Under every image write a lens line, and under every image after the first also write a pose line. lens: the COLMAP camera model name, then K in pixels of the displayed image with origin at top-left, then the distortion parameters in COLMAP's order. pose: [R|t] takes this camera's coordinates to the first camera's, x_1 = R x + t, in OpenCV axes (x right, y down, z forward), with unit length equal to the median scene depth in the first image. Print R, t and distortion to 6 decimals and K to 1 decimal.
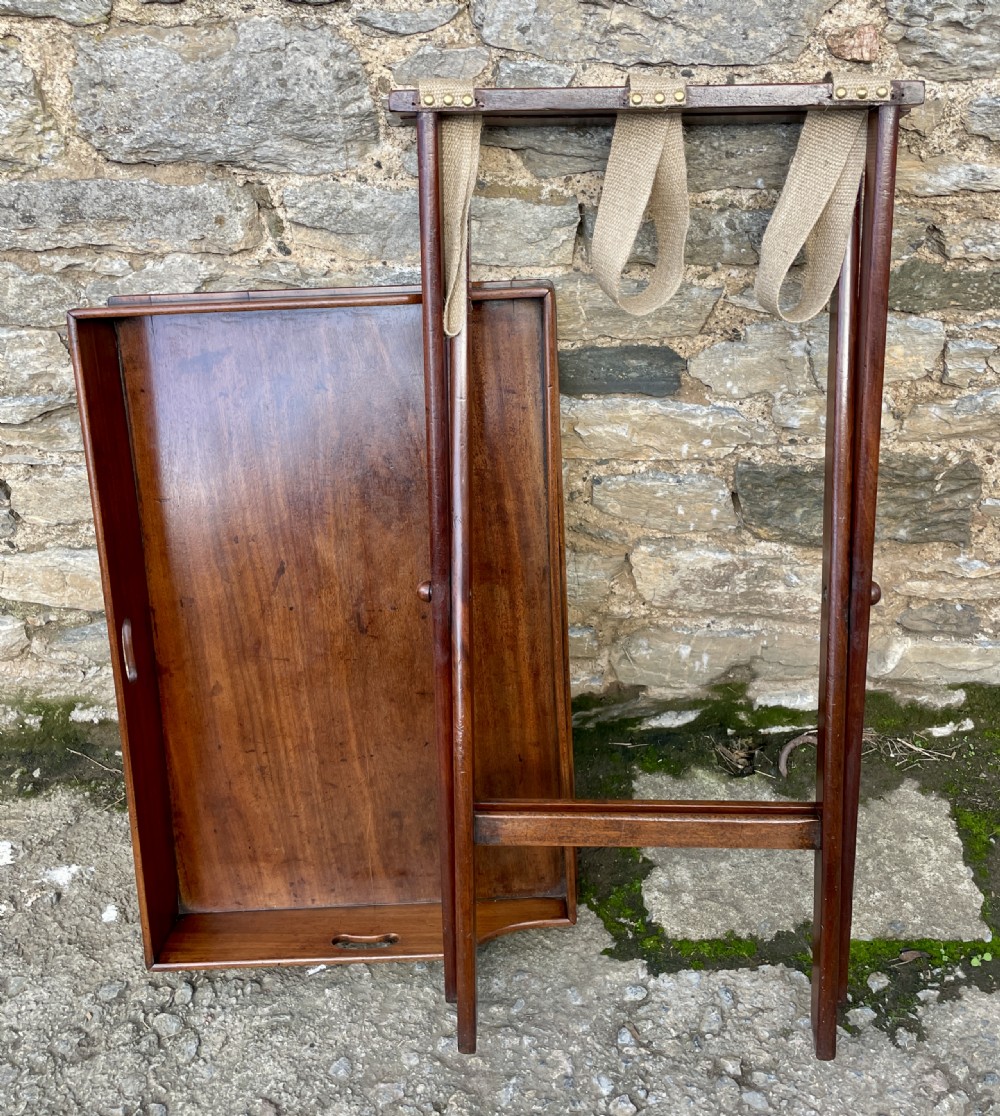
lens RADIAL K [[1192.8, 0, 514.6], [0, 1192.8, 502.2], [0, 0, 1]] dist [0.027454, 0.000000]
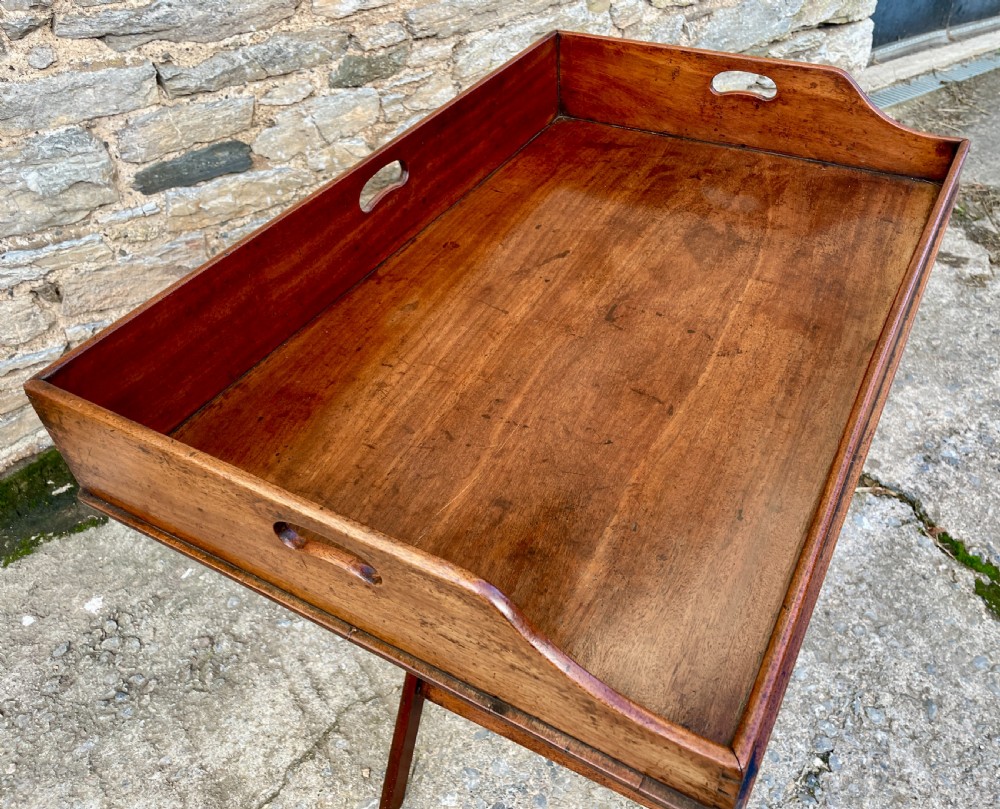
lens RADIAL K [[820.4, 0, 539.2], [0, 820.4, 398.4], [0, 0, 1]] dist [0.075201, -0.109000]
pose [[0.794169, -0.402402, 0.455377, -0.213364], [0.353657, 0.915424, 0.192160, 0.130840], [-0.494188, 0.008440, 0.869314, -0.232878]]
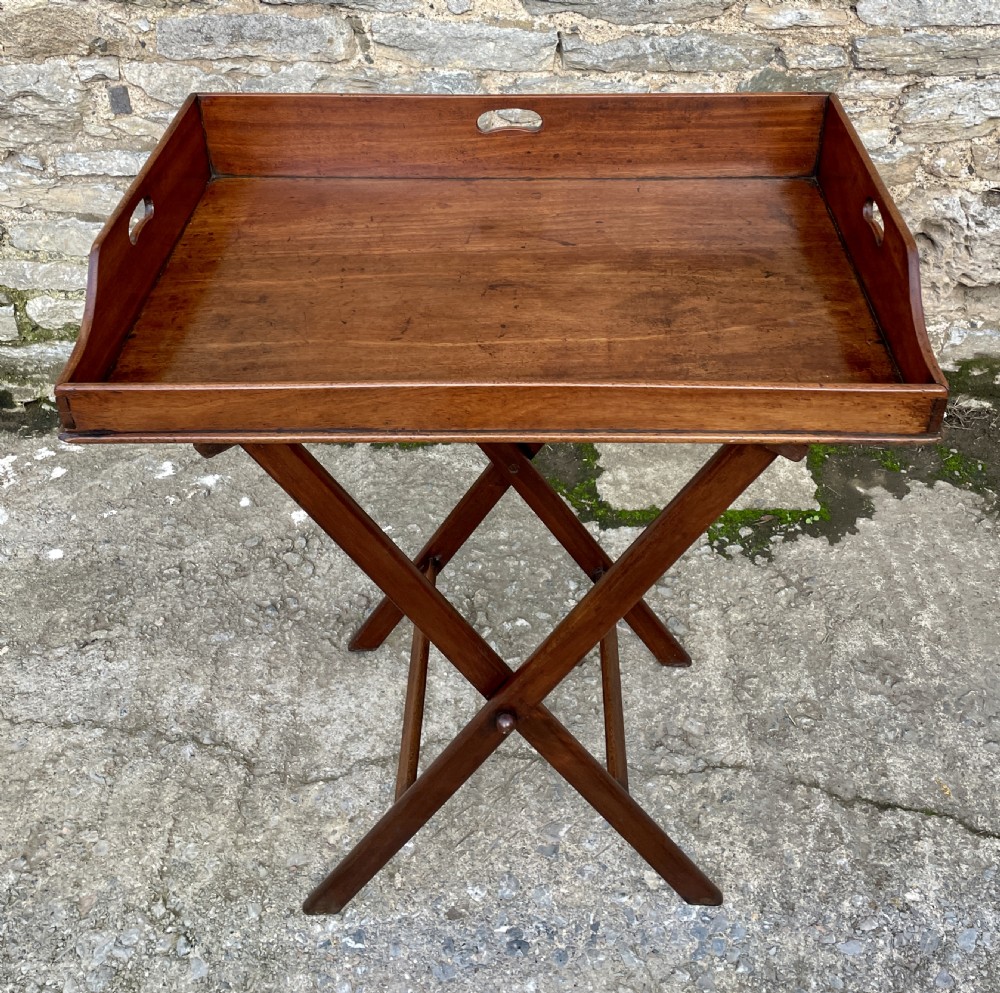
lens RADIAL K [[1135.5, 0, 512.3], [0, 1135.5, 332.1], [0, 0, 1]] dist [0.036323, 0.000000]
pose [[0.999622, 0.001091, 0.027485, -0.044907], [-0.001431, 0.999923, 0.012325, 0.123559], [-0.027470, -0.012360, 0.999546, -0.488537]]
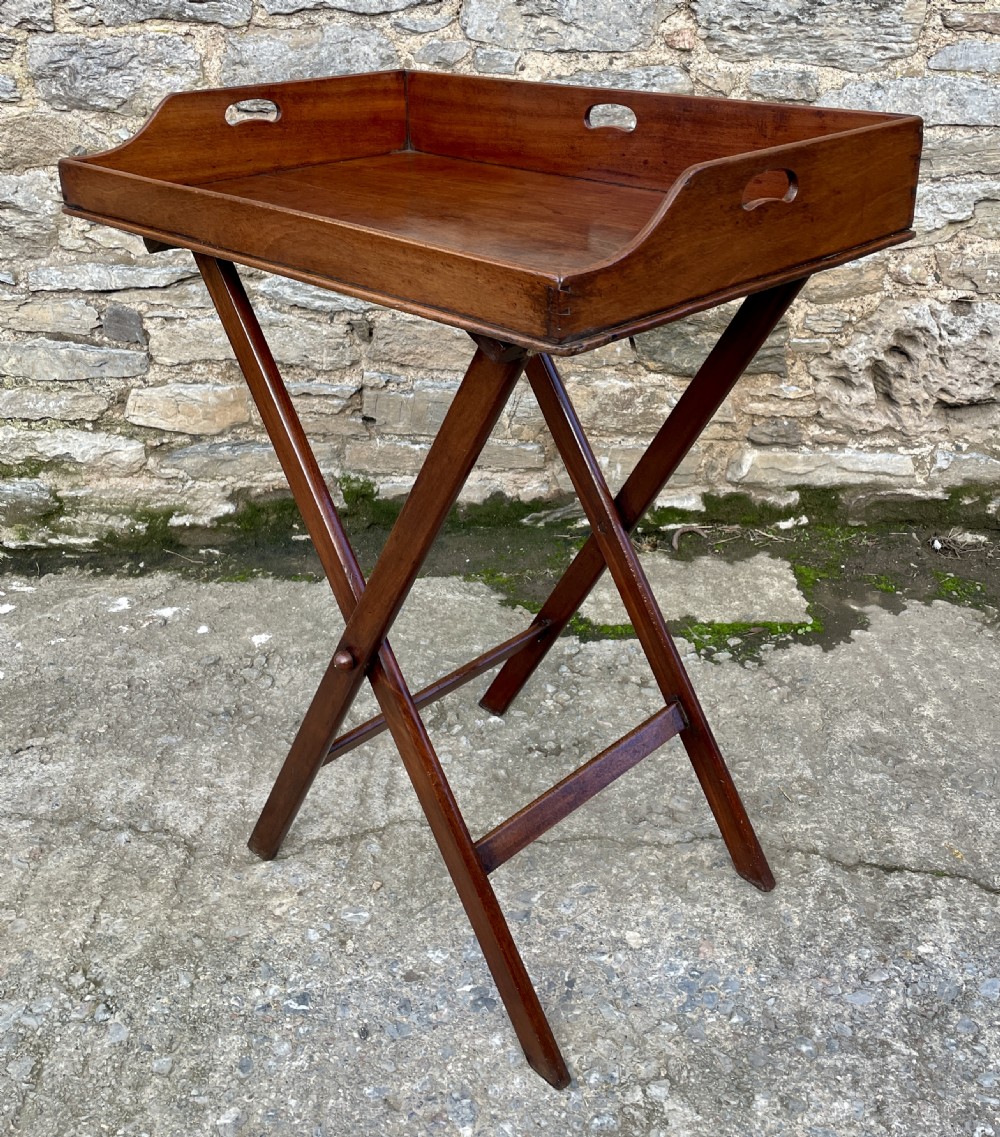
lens RADIAL K [[1184.2, 0, 526.2], [0, 1184.2, 434.2], [0, 0, 1]] dist [0.036849, 0.000000]
pose [[0.999259, -0.005877, 0.038029, -0.008227], [0.013598, 0.978438, -0.206094, 0.459248], [-0.035998, 0.206458, 0.977793, -0.486179]]
